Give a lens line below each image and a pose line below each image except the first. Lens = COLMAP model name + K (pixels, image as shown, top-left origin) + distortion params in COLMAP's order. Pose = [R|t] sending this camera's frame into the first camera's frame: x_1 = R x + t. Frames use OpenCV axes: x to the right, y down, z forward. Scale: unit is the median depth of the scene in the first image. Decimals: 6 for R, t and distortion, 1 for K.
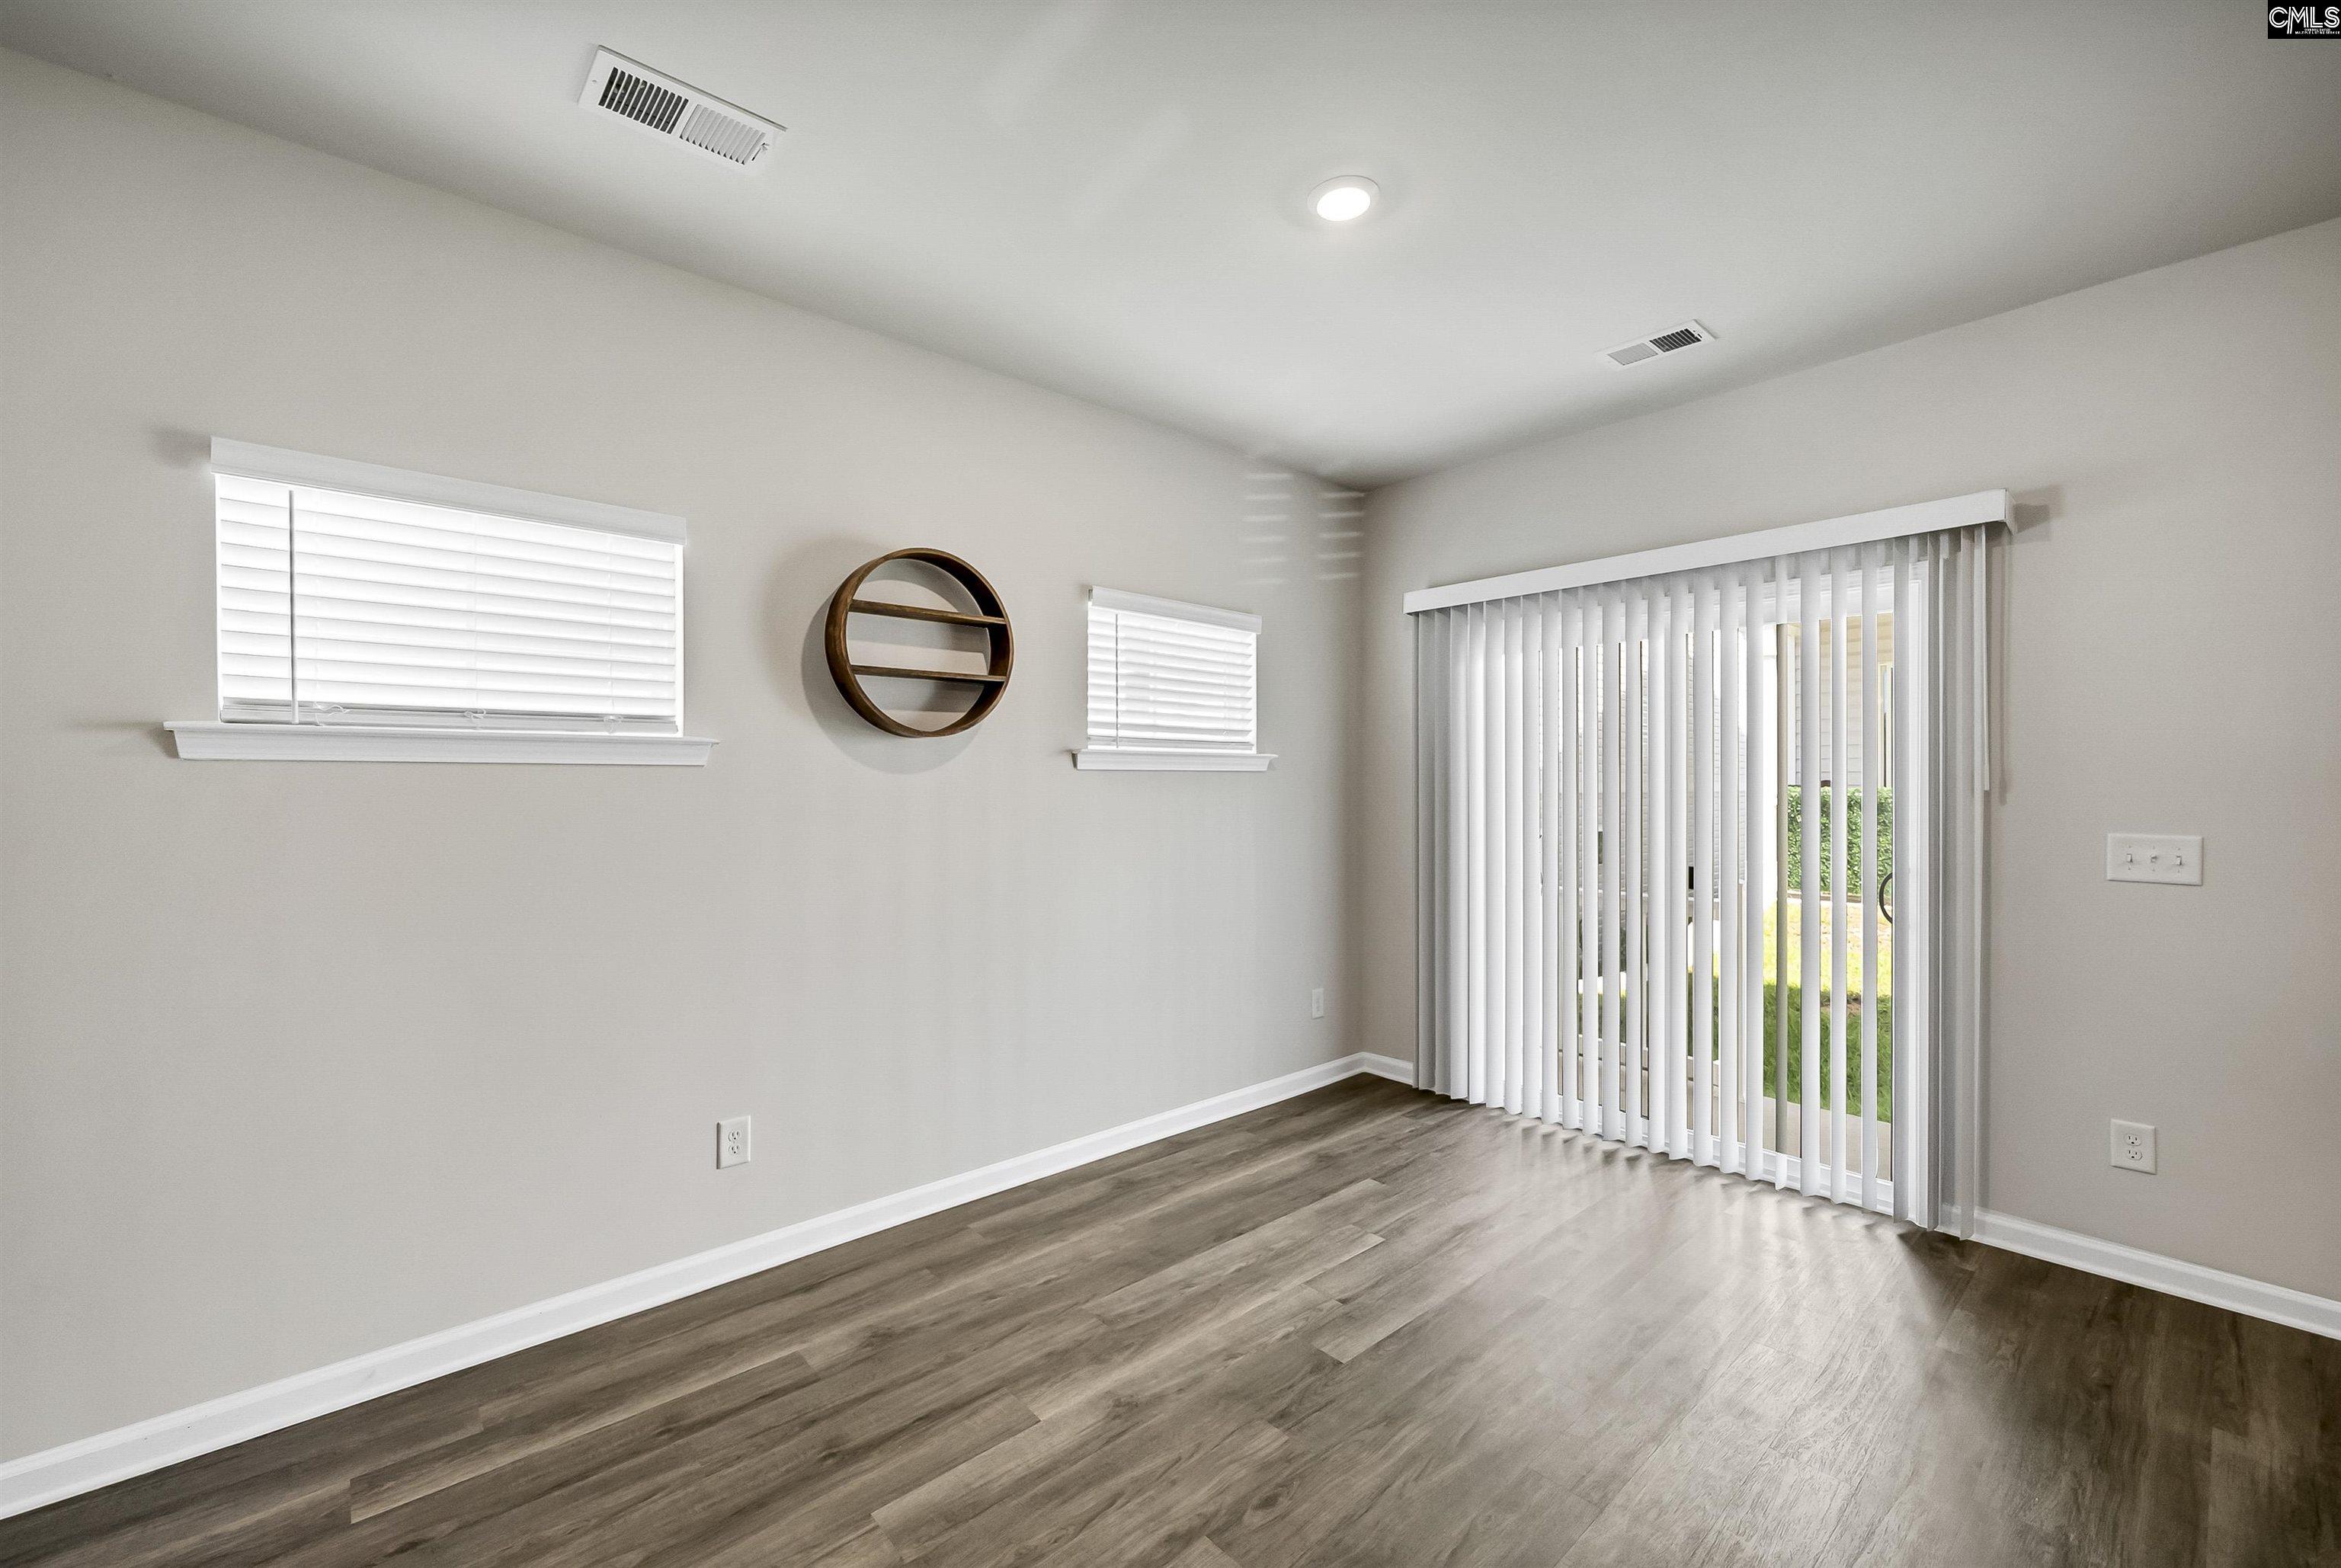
lens RADIAL K [[933.4, 0, 1082.4], [0, 933.4, 785.0], [0, 0, 1]] dist [-0.001334, 0.000055]
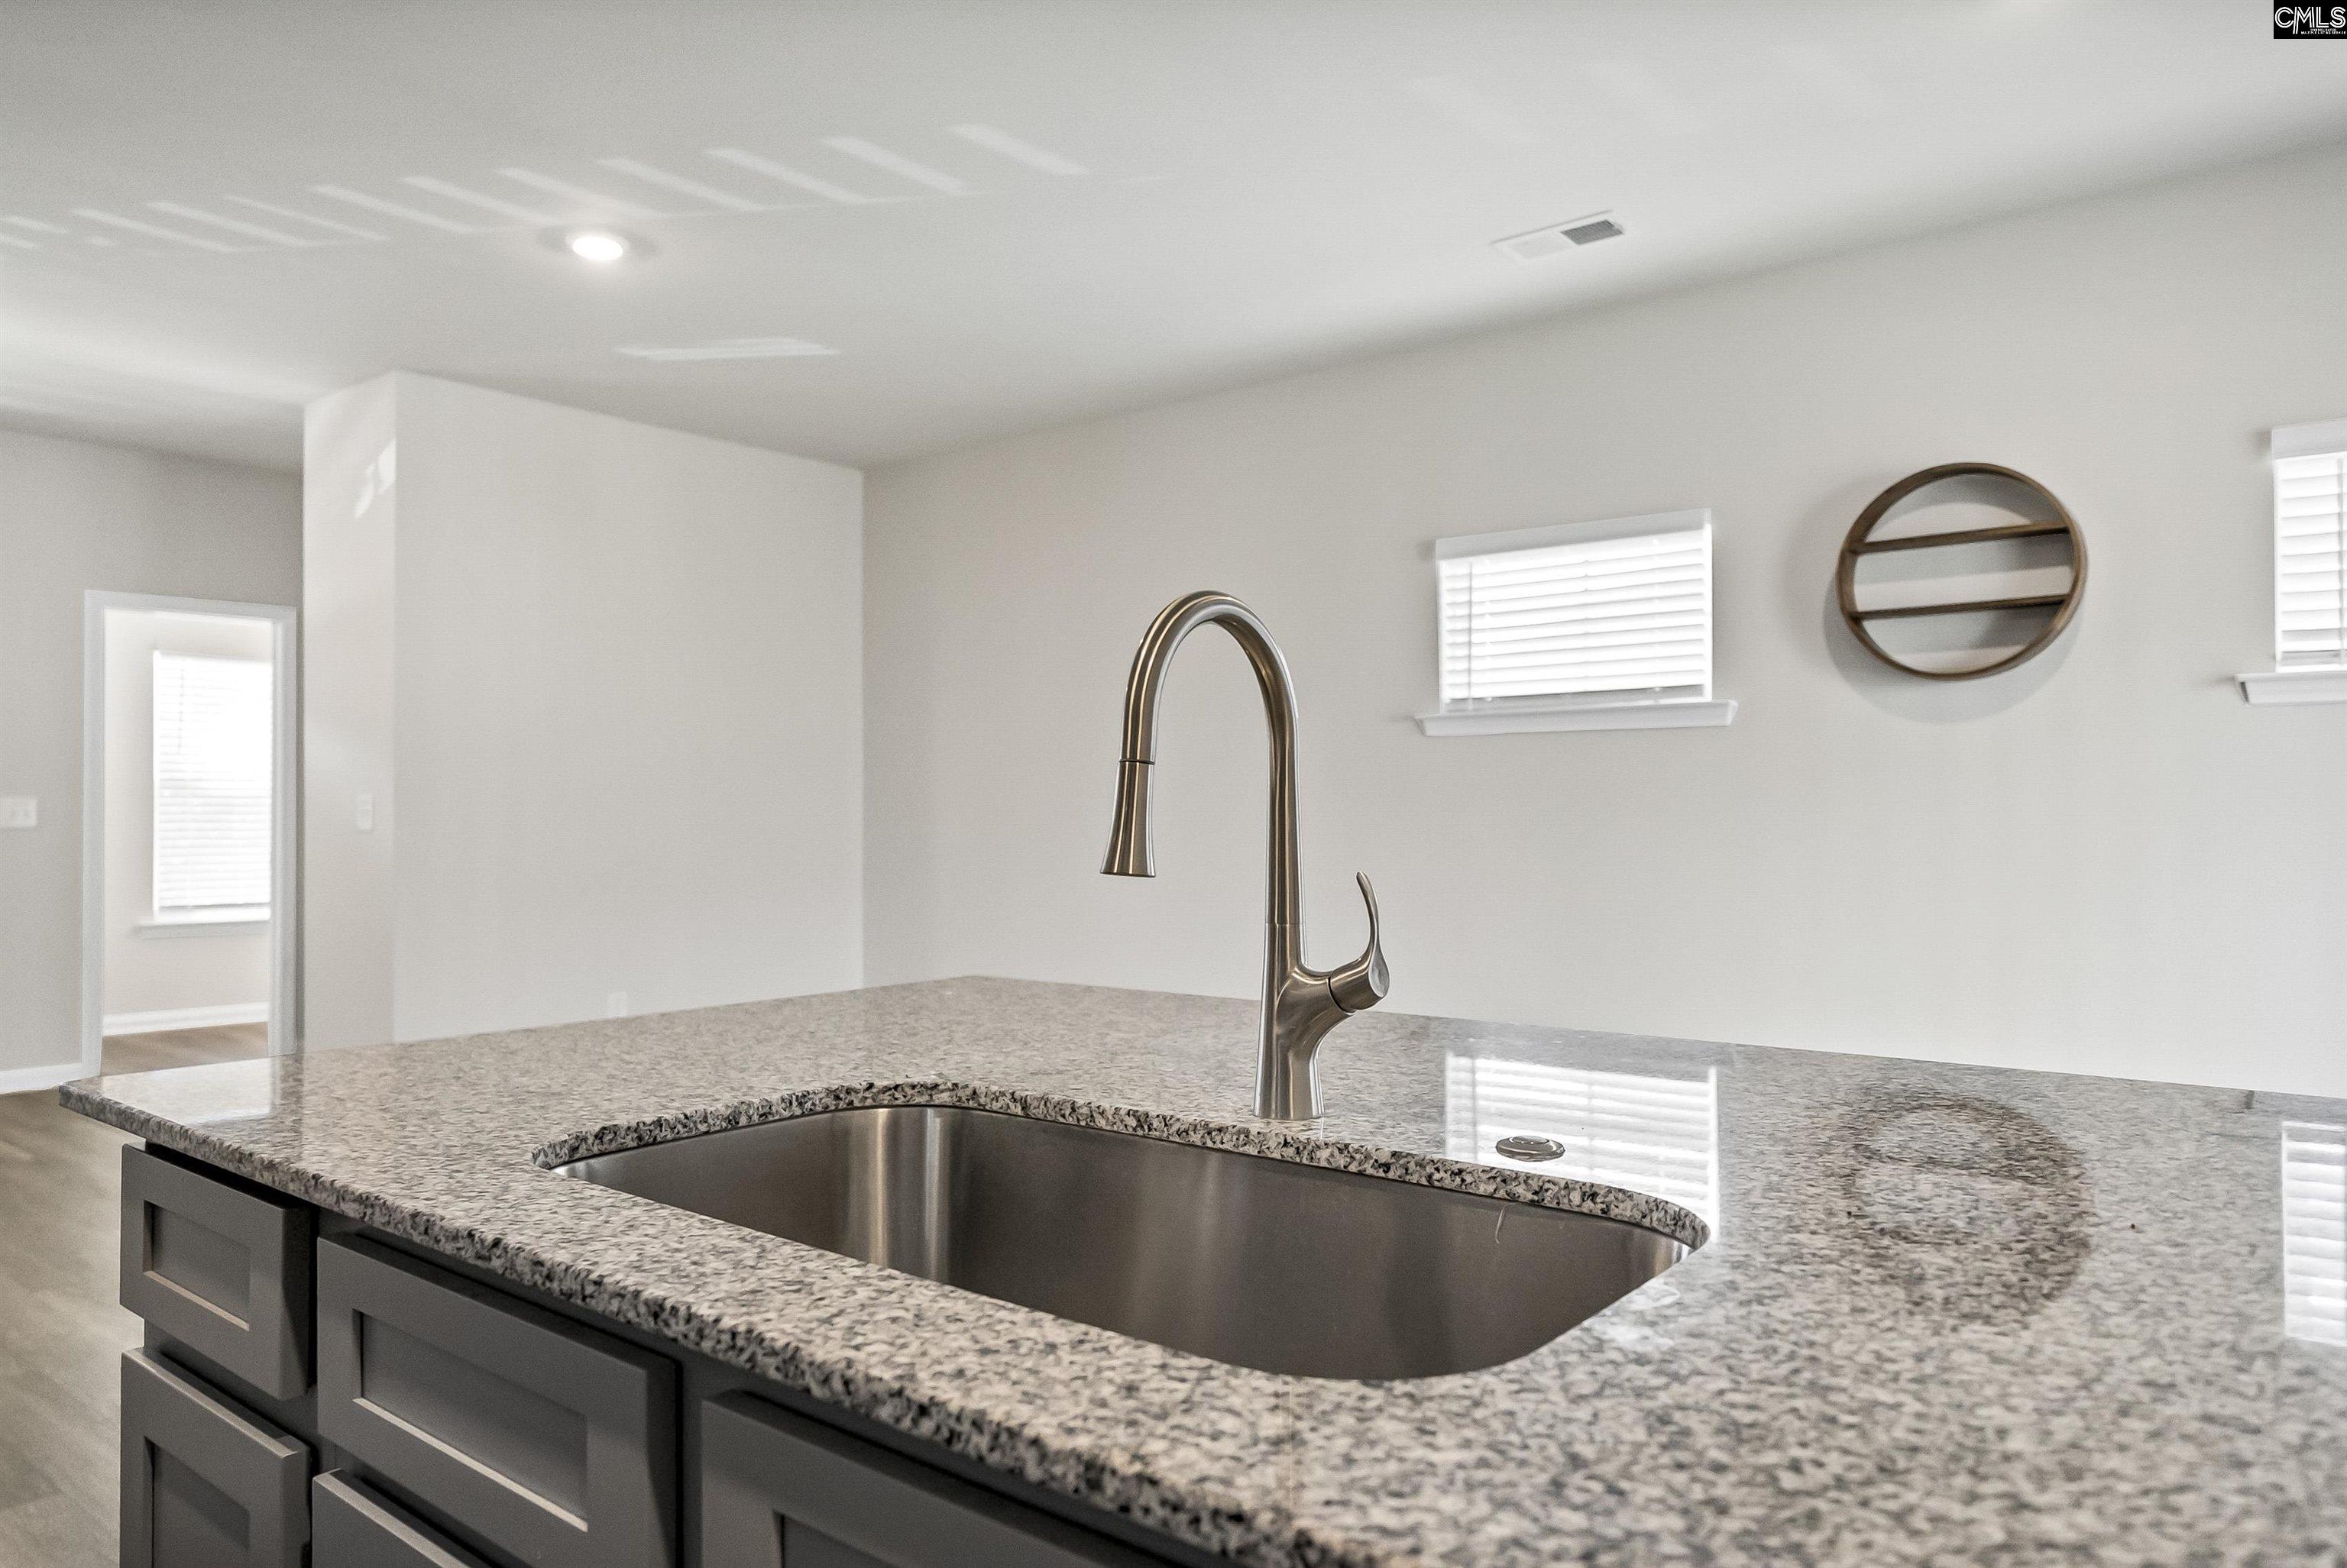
lens RADIAL K [[1480.0, 0, 1246.7], [0, 1480.0, 813.3], [0, 0, 1]] dist [0.000504, 0.001014]
pose [[0.222610, -0.004840, -0.974896, 0.983774], [-0.006313, 0.999960, -0.006406, 0.082550], [0.974887, 0.007581, 0.222570, 0.047806]]
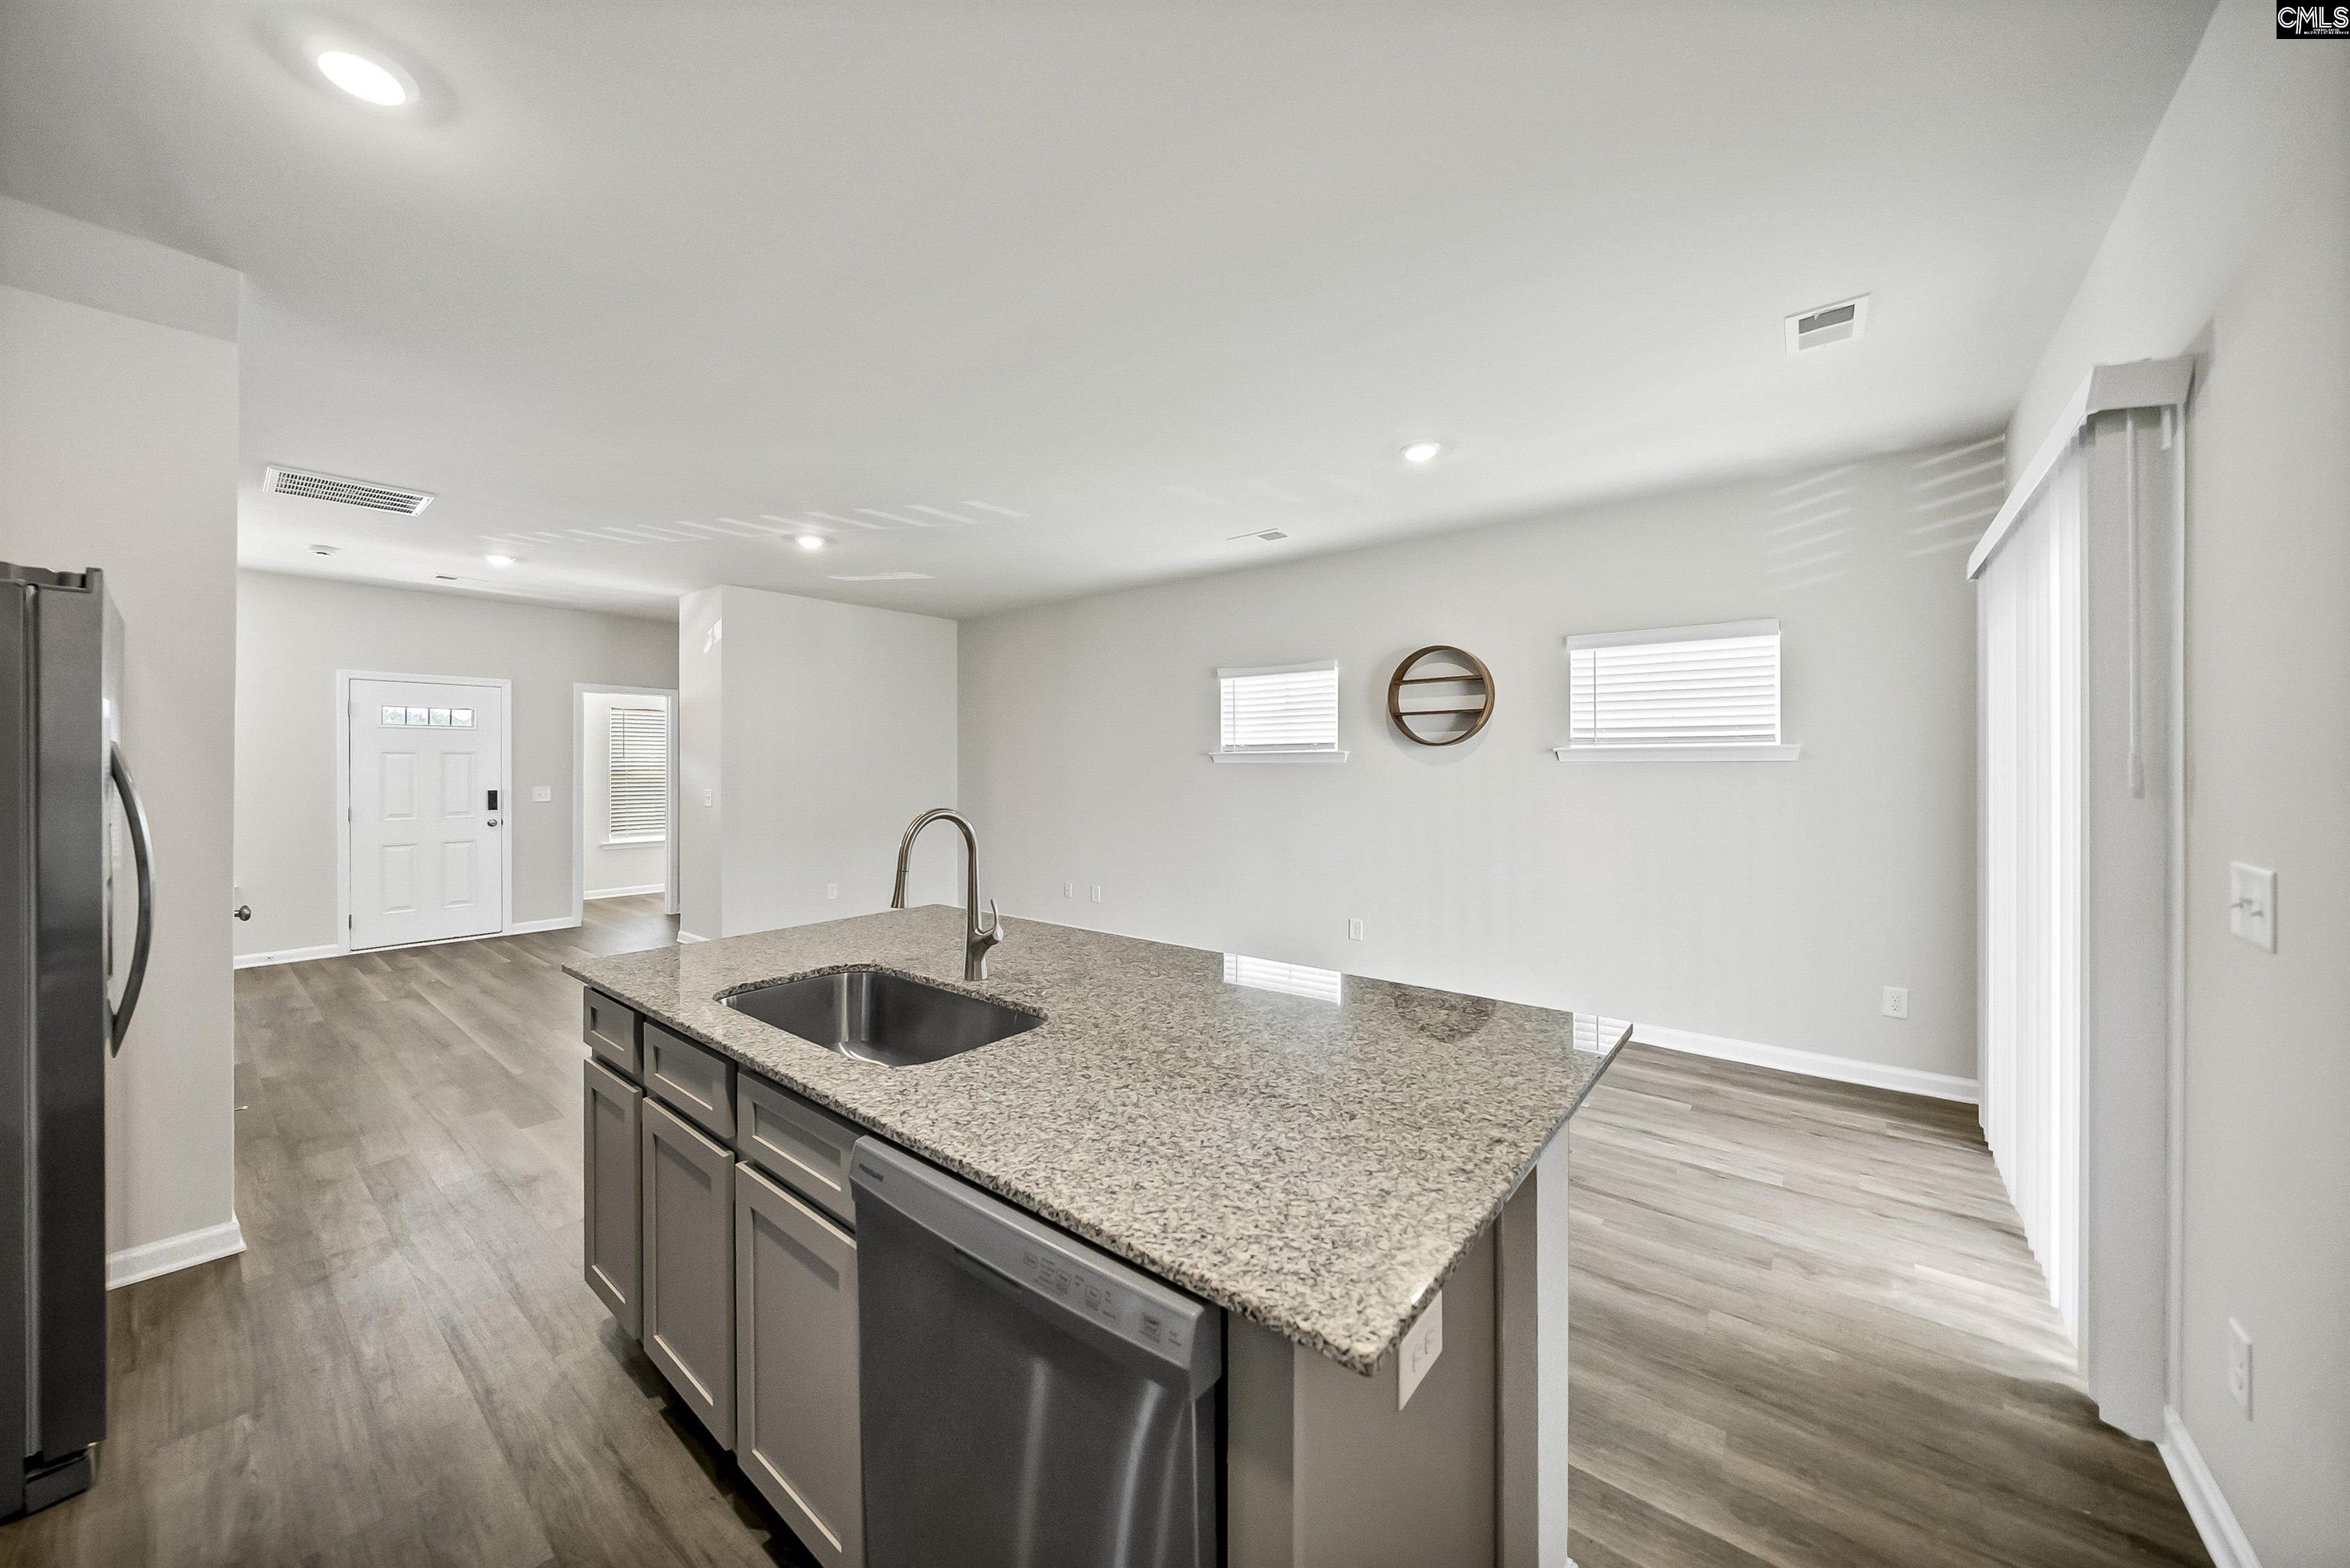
lens RADIAL K [[810.1, 0, 1210.4], [0, 810.1, 767.6], [0, 0, 1]] dist [-0.001785, -0.000066]
pose [[0.223056, 0.001277, -0.974805, 1.259742], [-0.004792, 0.999988, 0.000213, -0.005426], [0.974794, 0.004624, 0.223059, 0.181615]]
